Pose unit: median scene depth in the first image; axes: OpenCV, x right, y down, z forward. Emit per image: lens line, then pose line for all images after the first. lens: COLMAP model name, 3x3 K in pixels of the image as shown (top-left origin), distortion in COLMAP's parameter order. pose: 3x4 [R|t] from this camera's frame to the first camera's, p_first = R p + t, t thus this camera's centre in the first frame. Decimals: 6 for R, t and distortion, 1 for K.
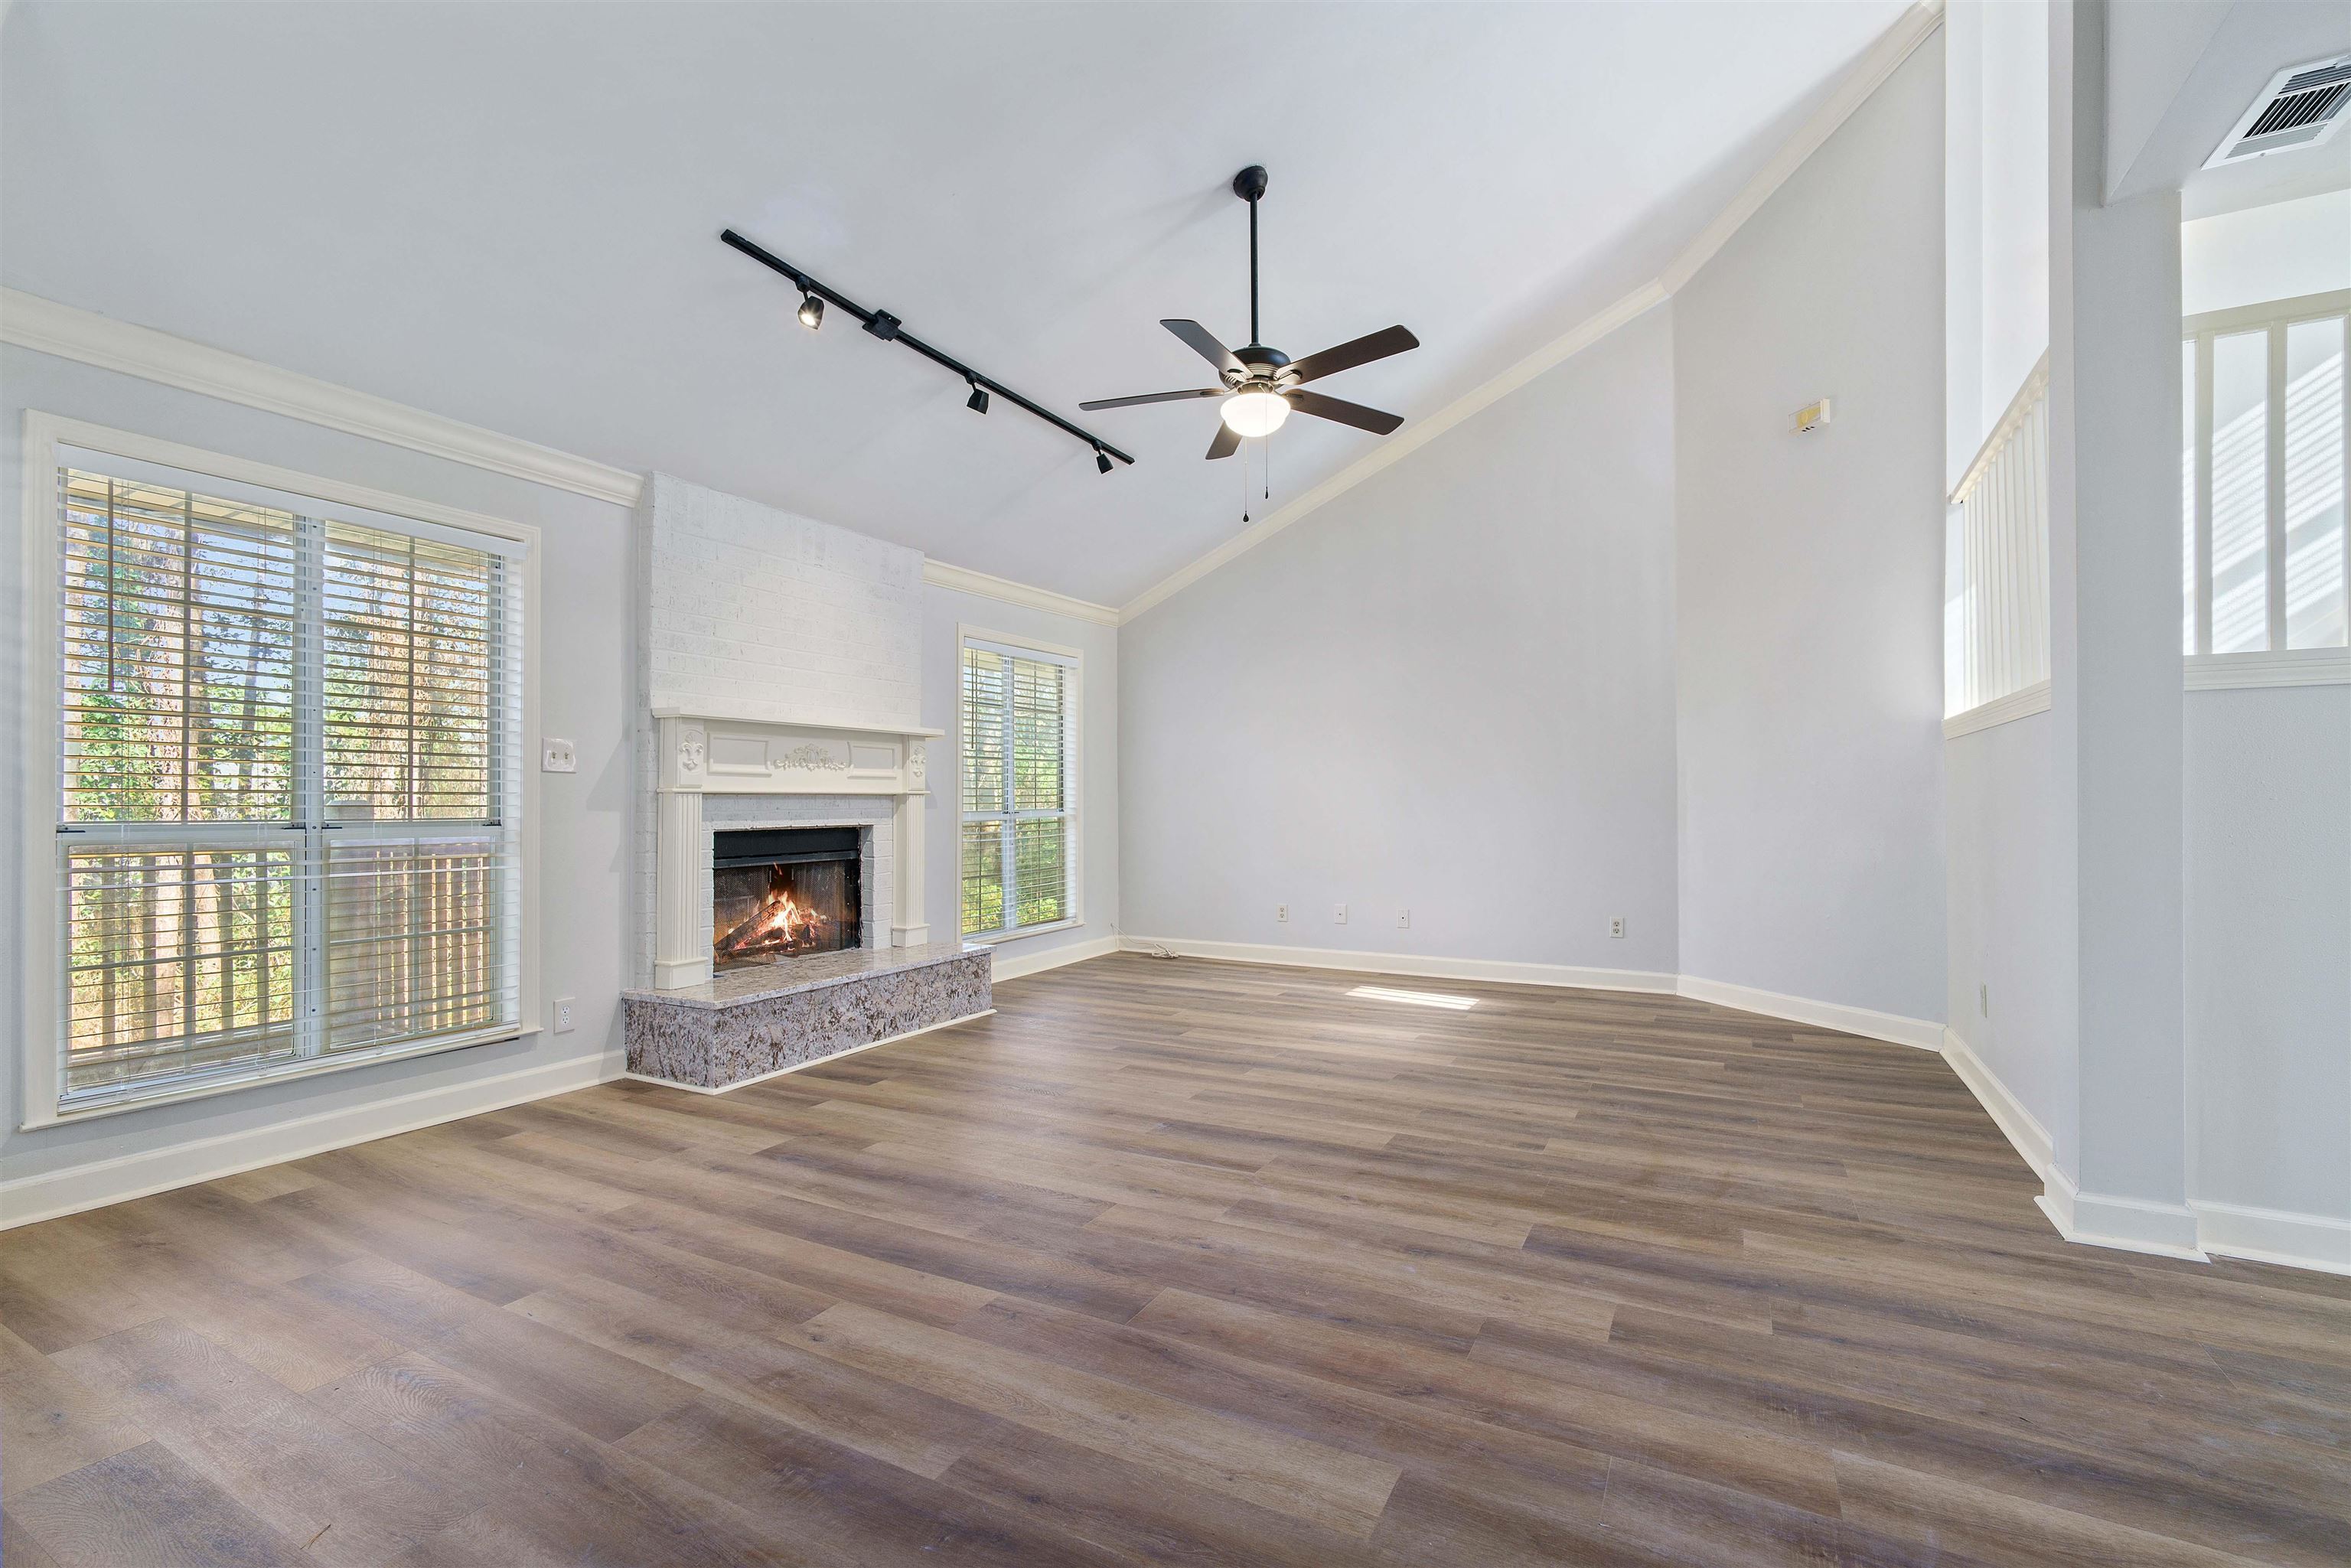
lens RADIAL K [[1015.3, 0, 1172.6], [0, 1015.3, 796.1], [0, 0, 1]] dist [-0.004163, 0.001179]
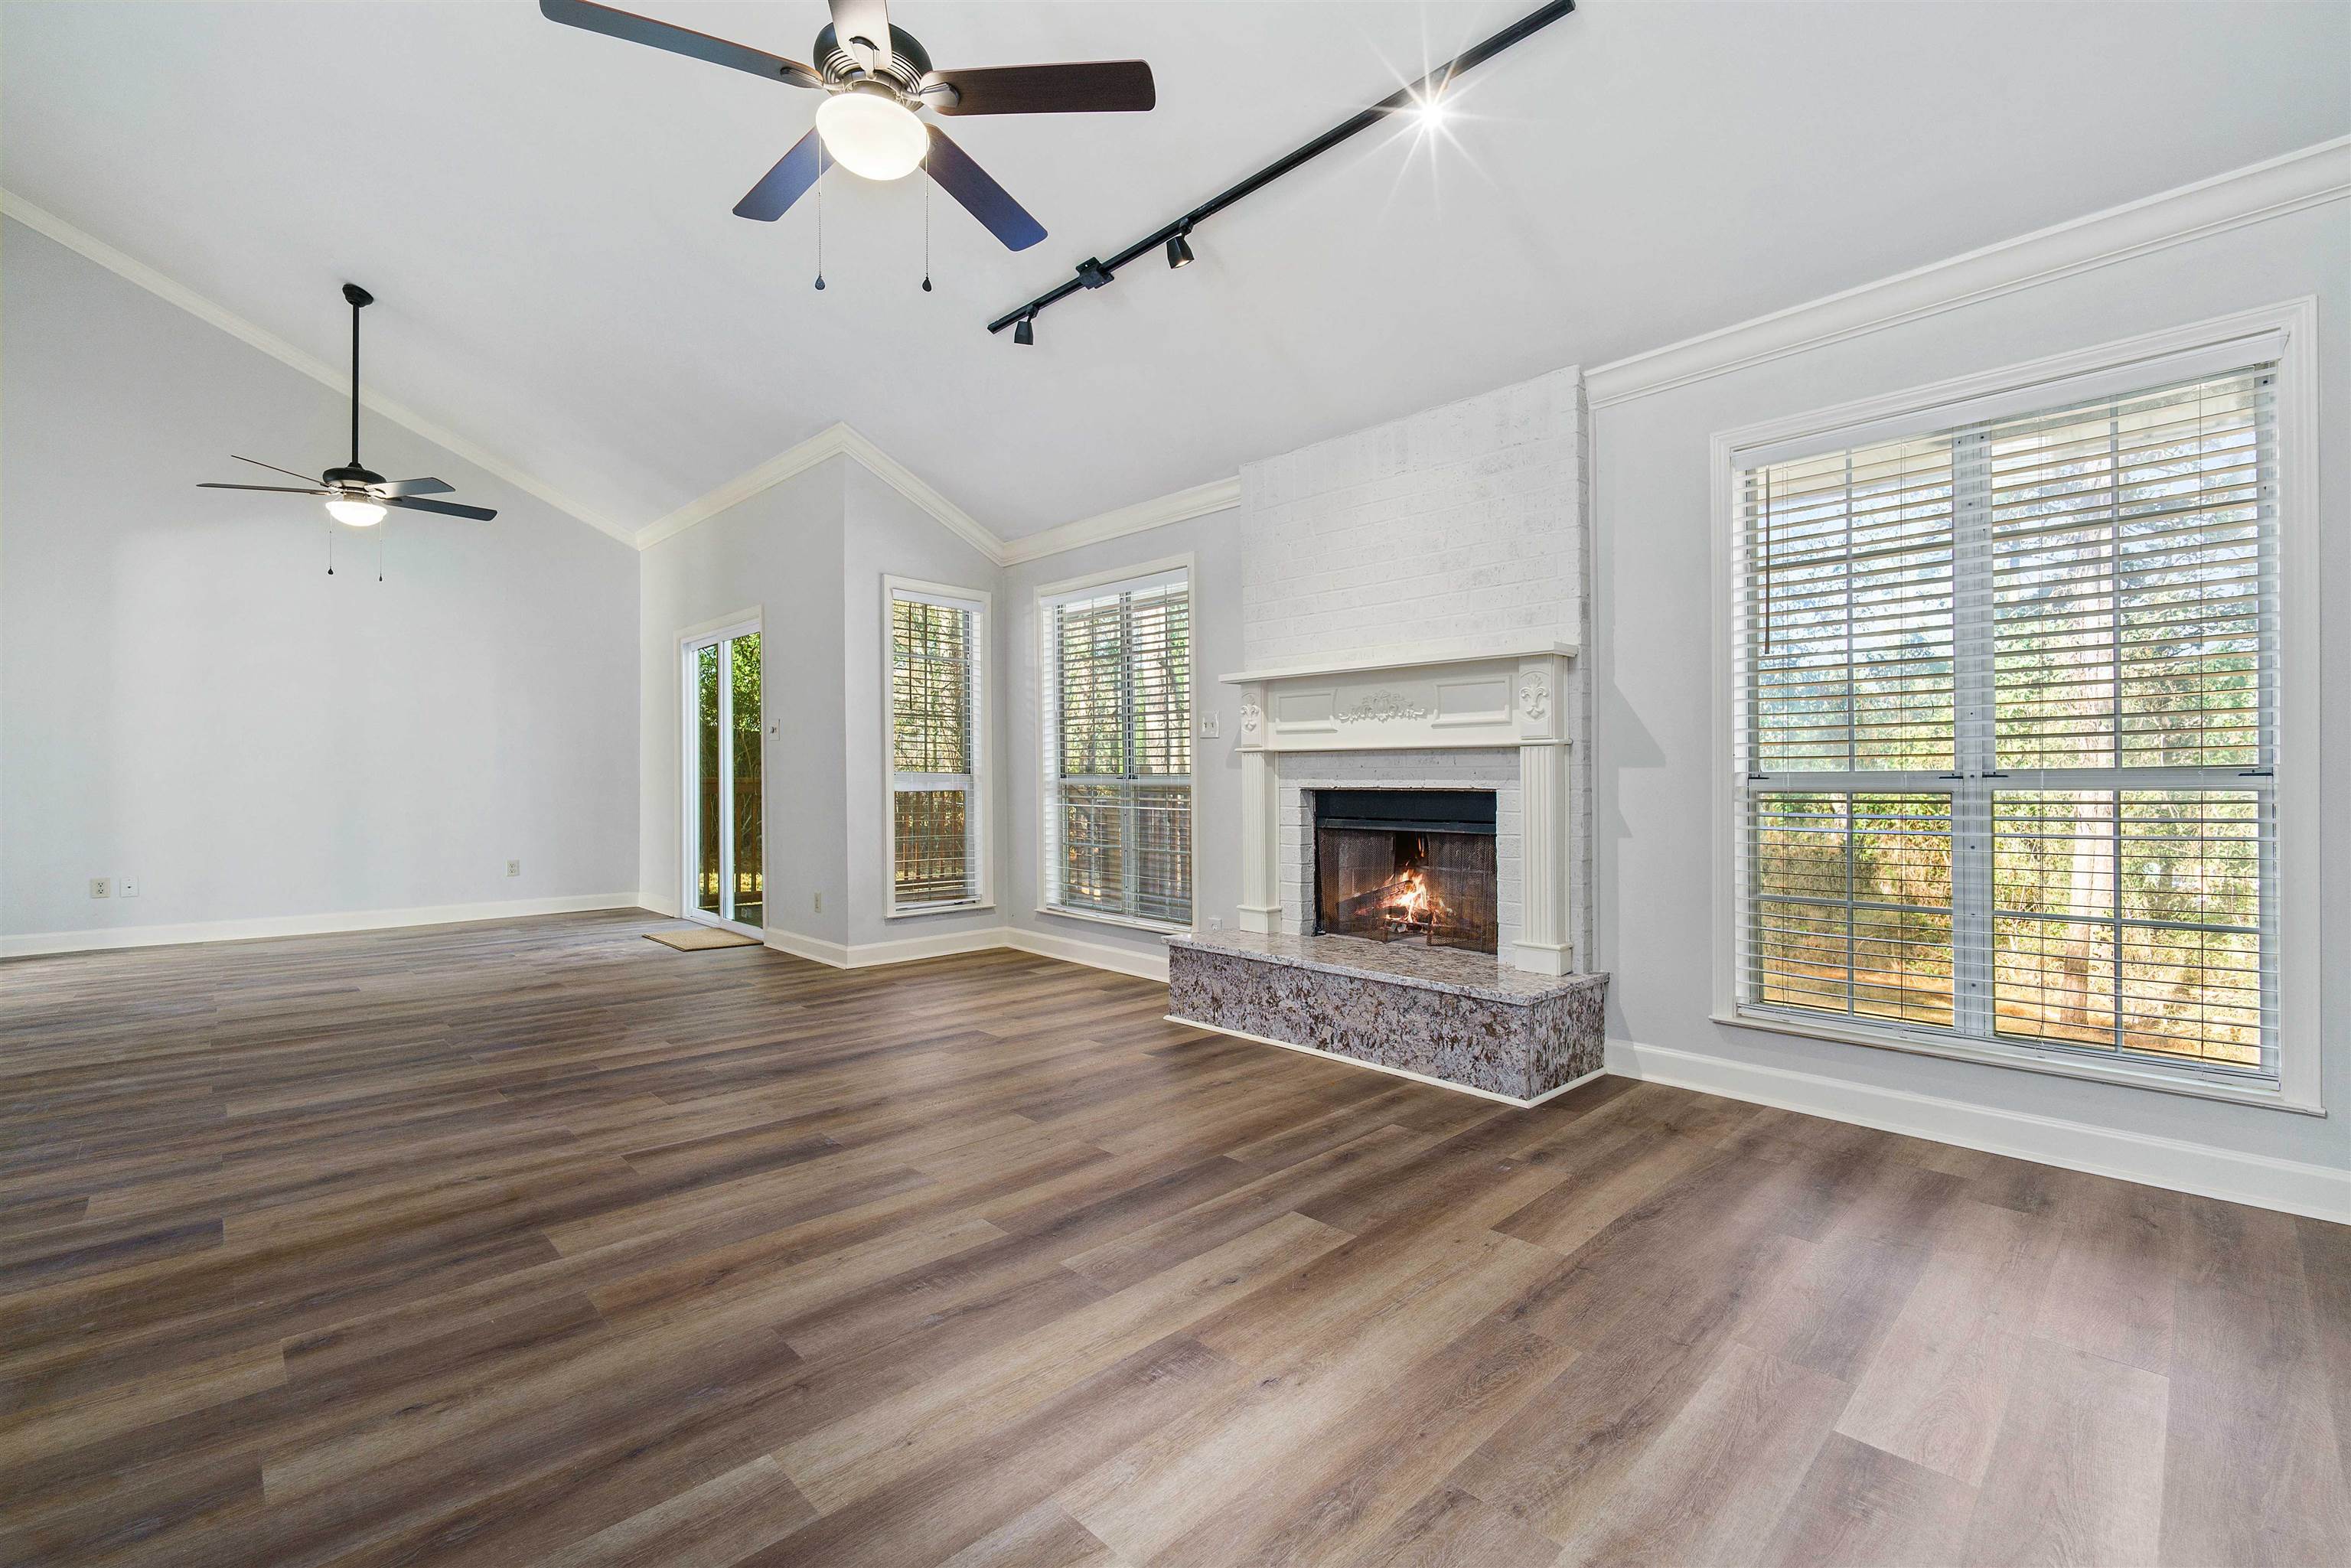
lens RADIAL K [[1015.3, 0, 1182.7], [0, 1015.3, 774.9], [0, 0, 1]] dist [-0.004163, 0.001179]
pose [[-0.294217, 0.002117, -0.955736, 0.568023], [0.007802, 0.999970, -0.000187, 0.020528], [0.955707, -0.007512, -0.294225, 1.234887]]
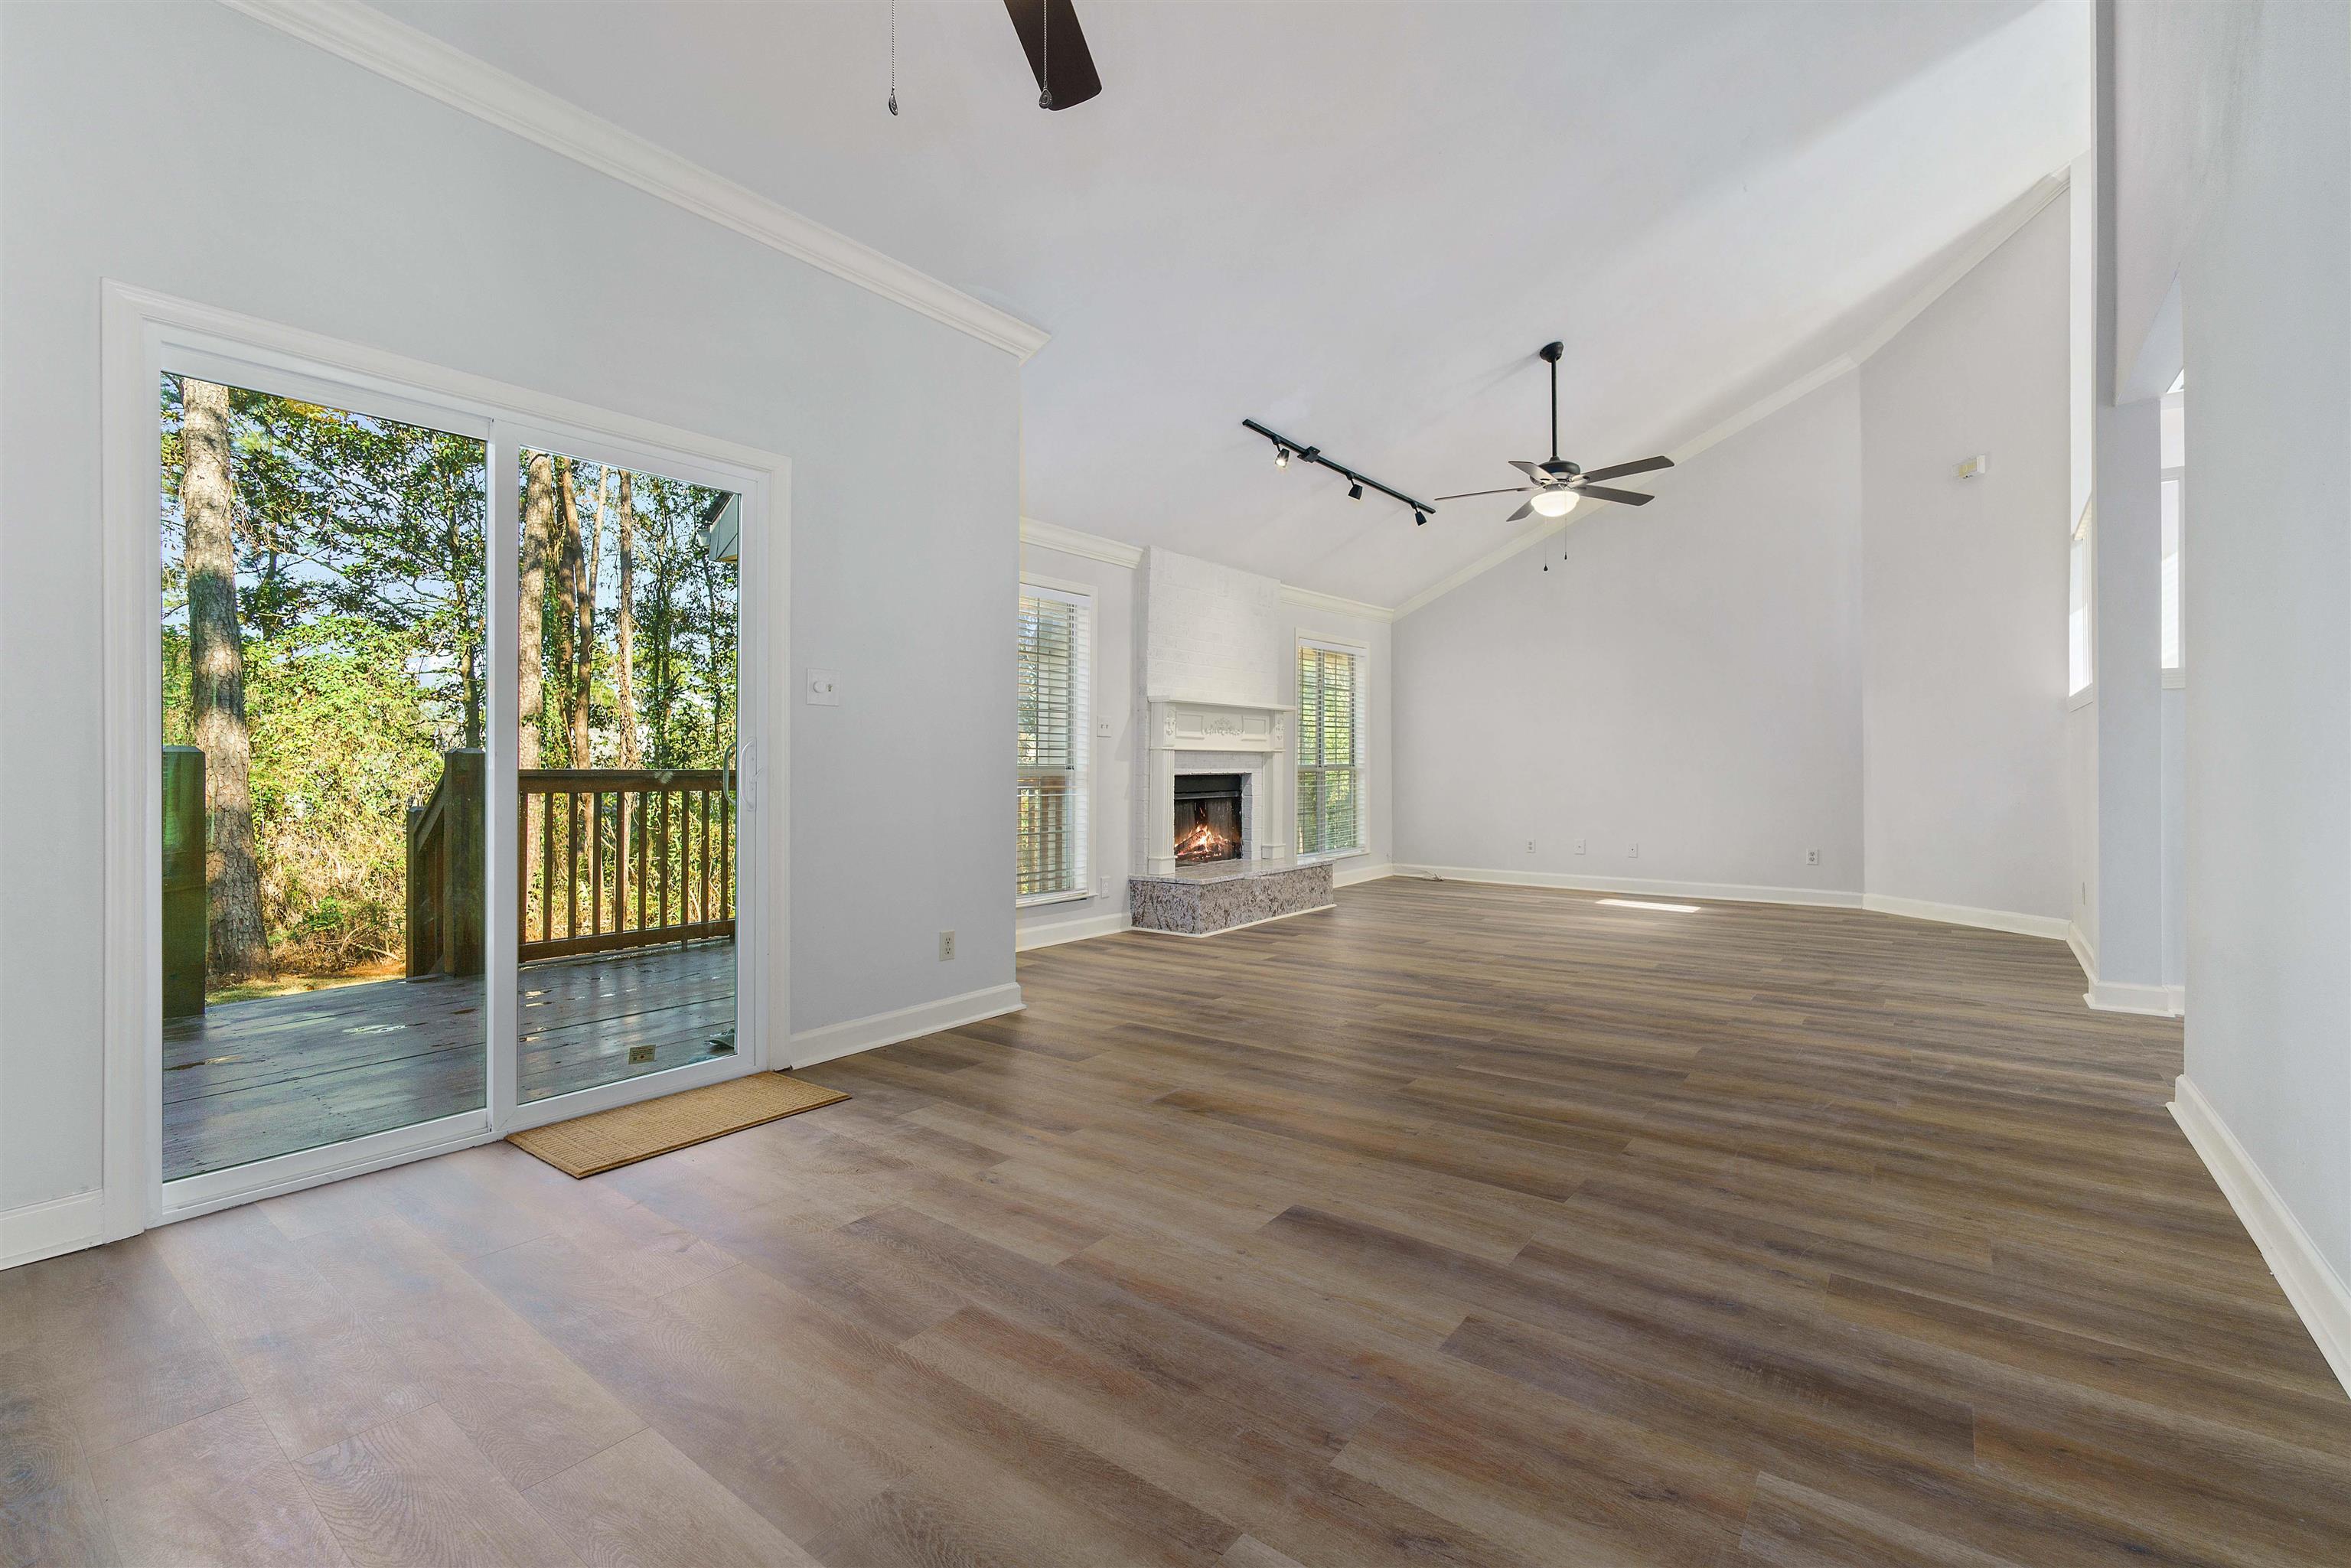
lens RADIAL K [[1015.3, 0, 1179.4], [0, 1015.3, 757.5], [0, 0, 1]] dist [-0.004163, 0.001179]
pose [[0.988491, 0.002032, -0.151269, -0.221561], [-0.002276, 0.999996, -0.001442, 0.010762], [0.151266, 0.001769, 0.988492, -0.537962]]
